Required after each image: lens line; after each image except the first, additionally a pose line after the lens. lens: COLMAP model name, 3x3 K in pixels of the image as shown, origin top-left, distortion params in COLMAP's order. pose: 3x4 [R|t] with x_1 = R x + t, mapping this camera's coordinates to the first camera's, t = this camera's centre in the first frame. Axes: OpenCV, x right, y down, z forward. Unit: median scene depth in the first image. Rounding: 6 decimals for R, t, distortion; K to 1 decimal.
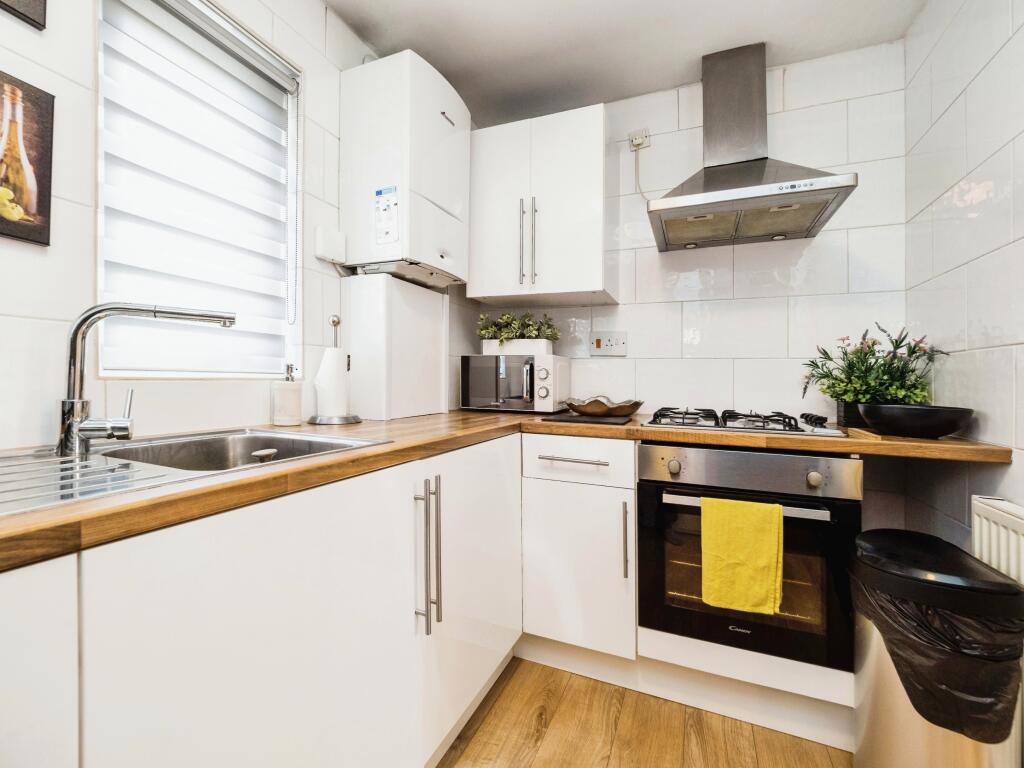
lens RADIAL K [[438.7, 0, 501.1], [0, 438.7, 377.4], [0, 0, 1]] dist [0.002141, 0.002037]
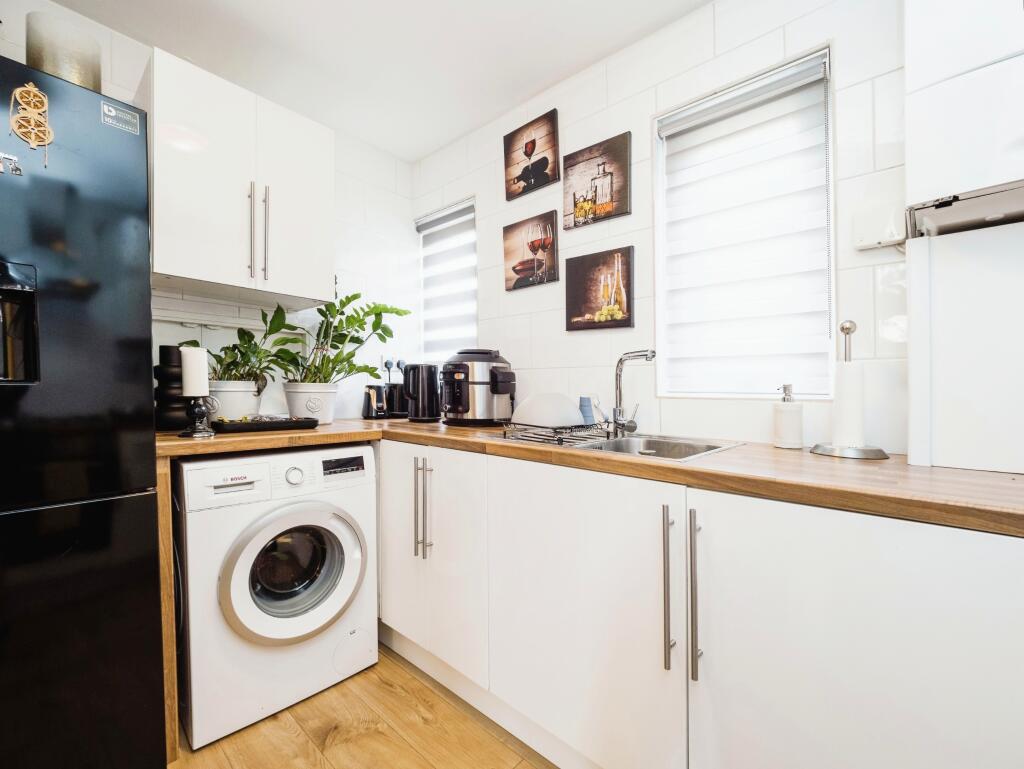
lens RADIAL K [[429.2, 0, 502.1], [0, 429.2, 402.0], [0, 0, 1]] dist [0.000427, -0.000731]
pose [[-0.312093, 0.004818, -0.950039, 0.553969], [-0.015196, 0.999834, 0.010062, 0.008388], [0.949930, 0.017577, -0.311968, 0.653626]]
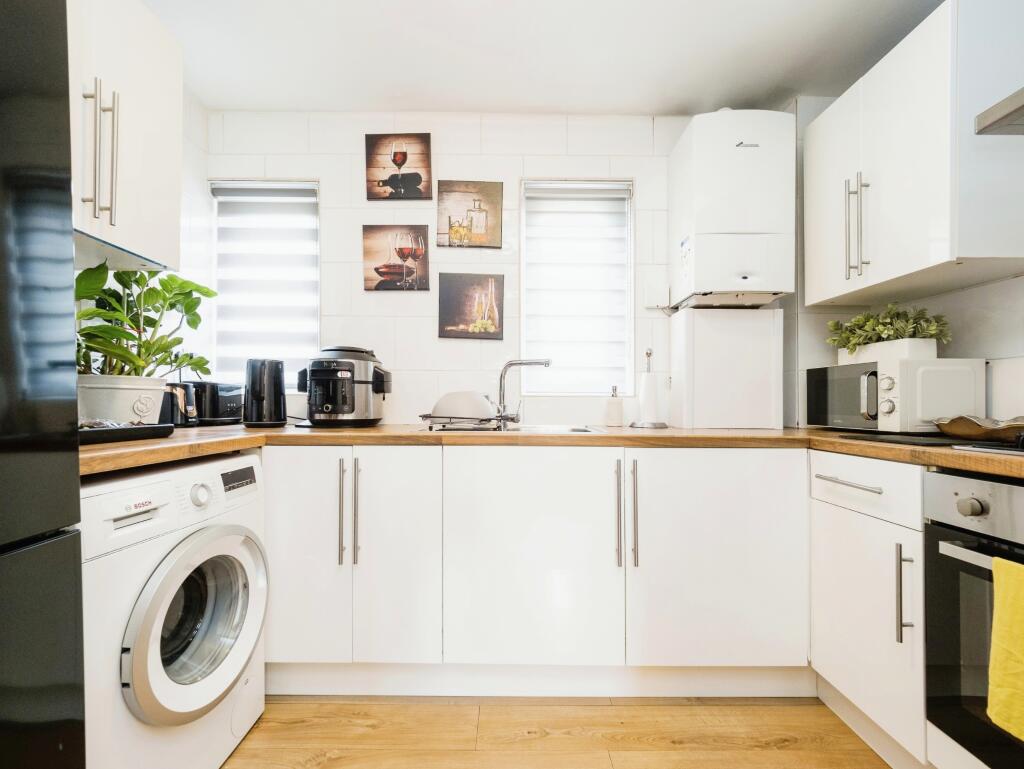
lens RADIAL K [[429.2, 0, 503.8], [0, 429.2, 412.4], [0, 0, 1]] dist [0.000427, -0.000731]
pose [[0.387084, 0.004167, -0.922035, 0.673607], [0.001085, 0.999987, 0.004975, 0.048597], [0.922044, -0.002927, 0.387074, 0.074469]]
